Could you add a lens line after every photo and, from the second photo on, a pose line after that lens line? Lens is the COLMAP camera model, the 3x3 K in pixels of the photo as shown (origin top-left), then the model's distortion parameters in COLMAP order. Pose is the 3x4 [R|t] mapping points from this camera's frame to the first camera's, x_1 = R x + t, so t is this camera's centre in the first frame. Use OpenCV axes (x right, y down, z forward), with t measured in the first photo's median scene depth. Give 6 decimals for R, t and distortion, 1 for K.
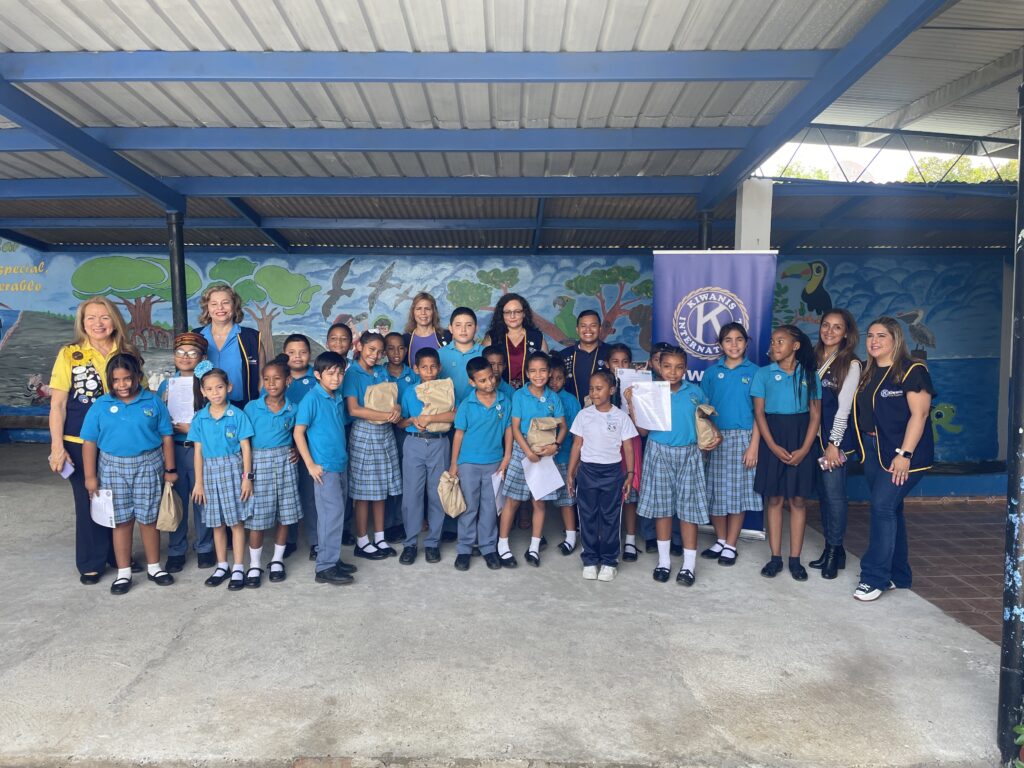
lens RADIAL K [[765.6, 0, 512.0], [0, 765.6, 384.0], [0, 0, 1]] dist [0.092295, -0.112270]
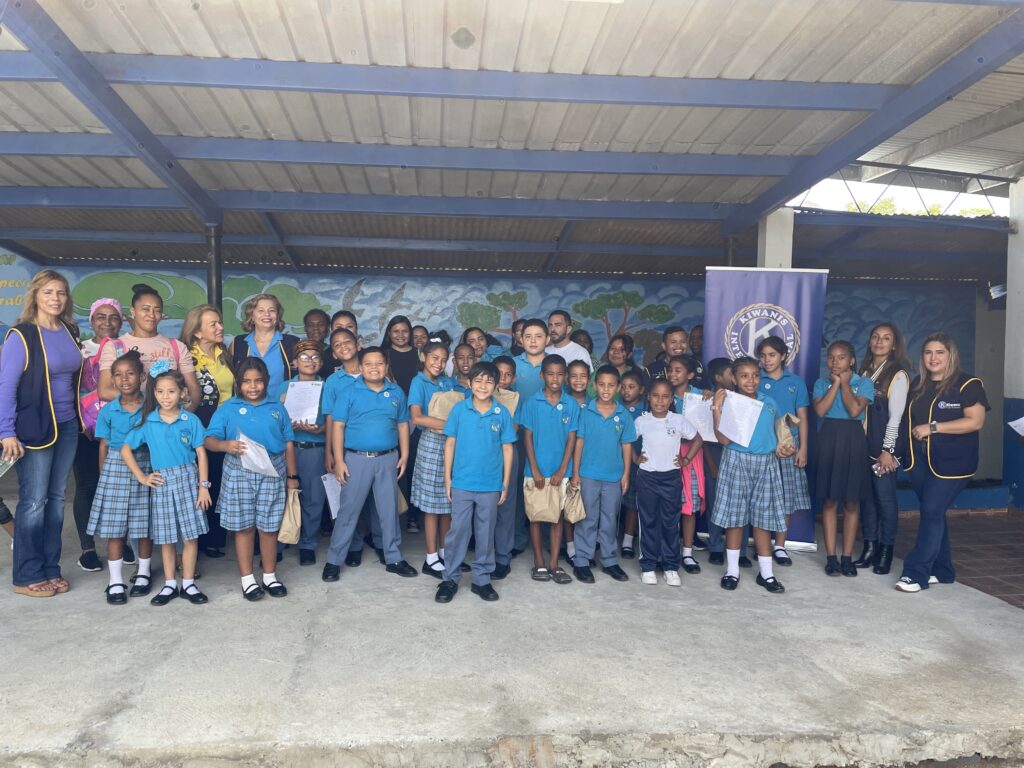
lens RADIAL K [[767.7, 0, 512.0], [0, 767.7, 384.0], [0, 0, 1]] dist [0.098124, -0.124417]
pose [[0.996086, 0.006823, 0.088128, -0.177877], [-0.002819, 0.998961, -0.045487, 0.032823], [-0.088347, 0.045061, 0.995070, -0.018337]]
